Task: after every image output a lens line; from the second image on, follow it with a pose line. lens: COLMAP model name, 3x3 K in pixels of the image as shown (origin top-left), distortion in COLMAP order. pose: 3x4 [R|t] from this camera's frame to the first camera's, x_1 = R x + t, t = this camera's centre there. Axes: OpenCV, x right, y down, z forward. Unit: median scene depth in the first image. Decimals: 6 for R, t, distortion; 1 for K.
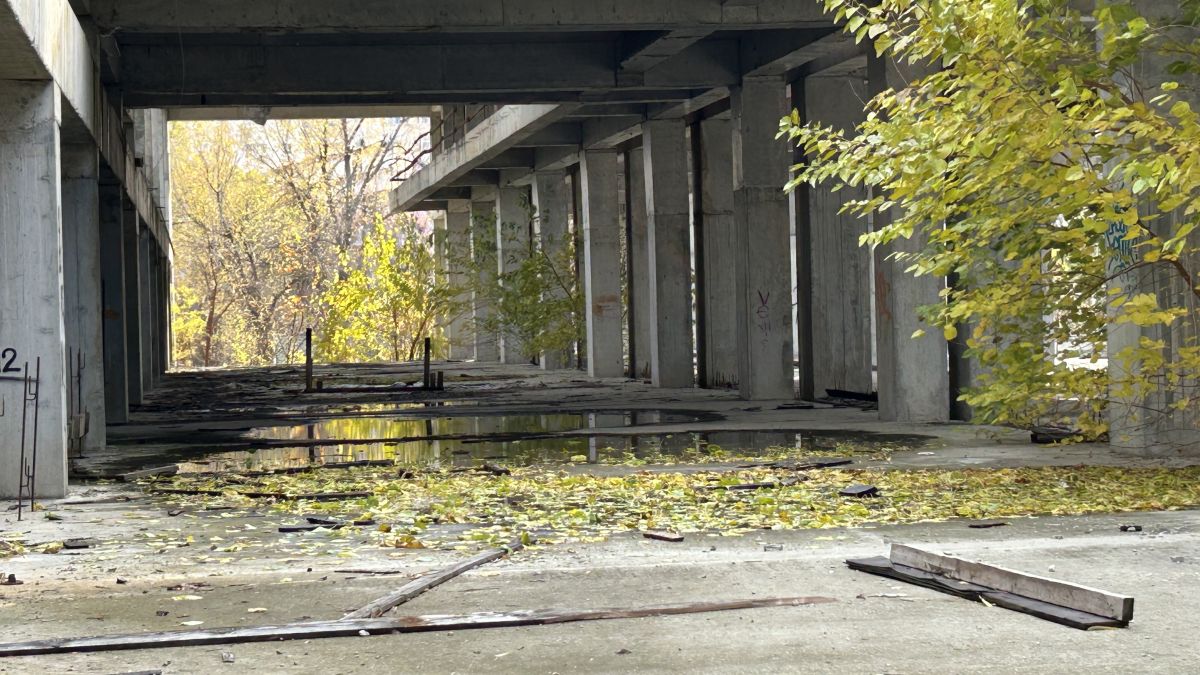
lens RADIAL K [[2501.9, 0, 600.0], [0, 2501.9, 337.5], [0, 0, 1]] dist [-0.004000, -0.373807]
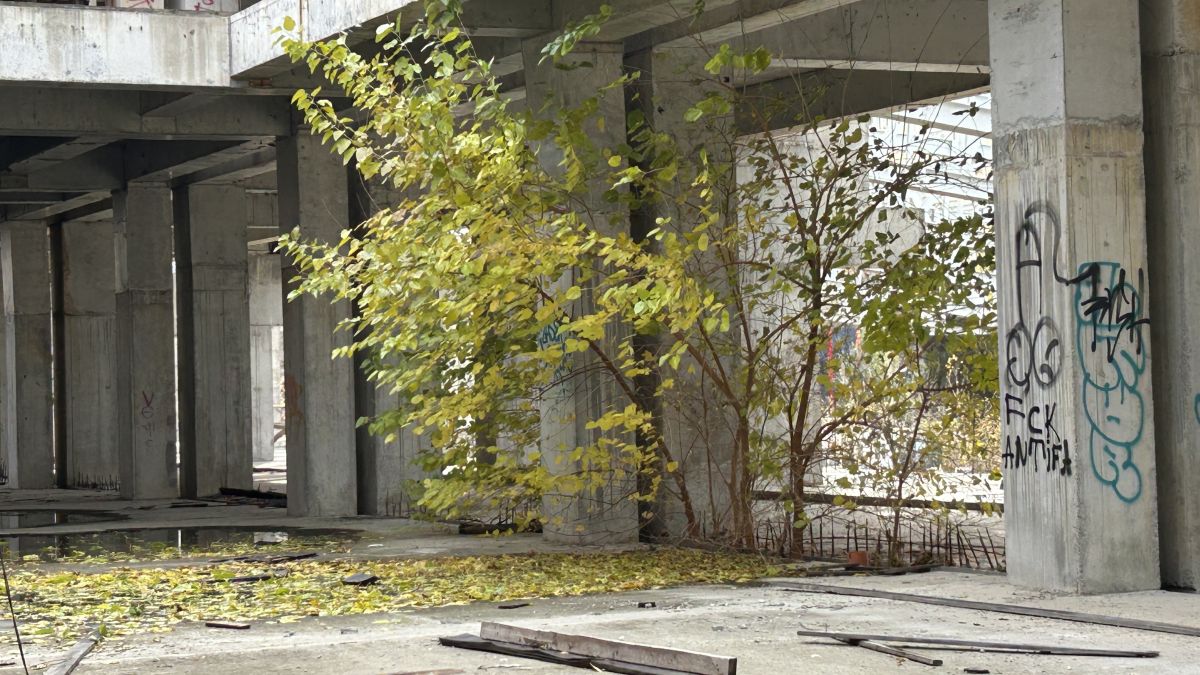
lens RADIAL K [[2617.2, 0, 600.0], [0, 2617.2, 337.5], [0, 0, 1]] dist [0.040687, -0.305410]
pose [[0.937771, 0.008585, 0.347147, -0.148801], [0.004436, 0.999317, -0.036696, -0.000902], [-0.347225, 0.035952, 0.937092, -0.074622]]
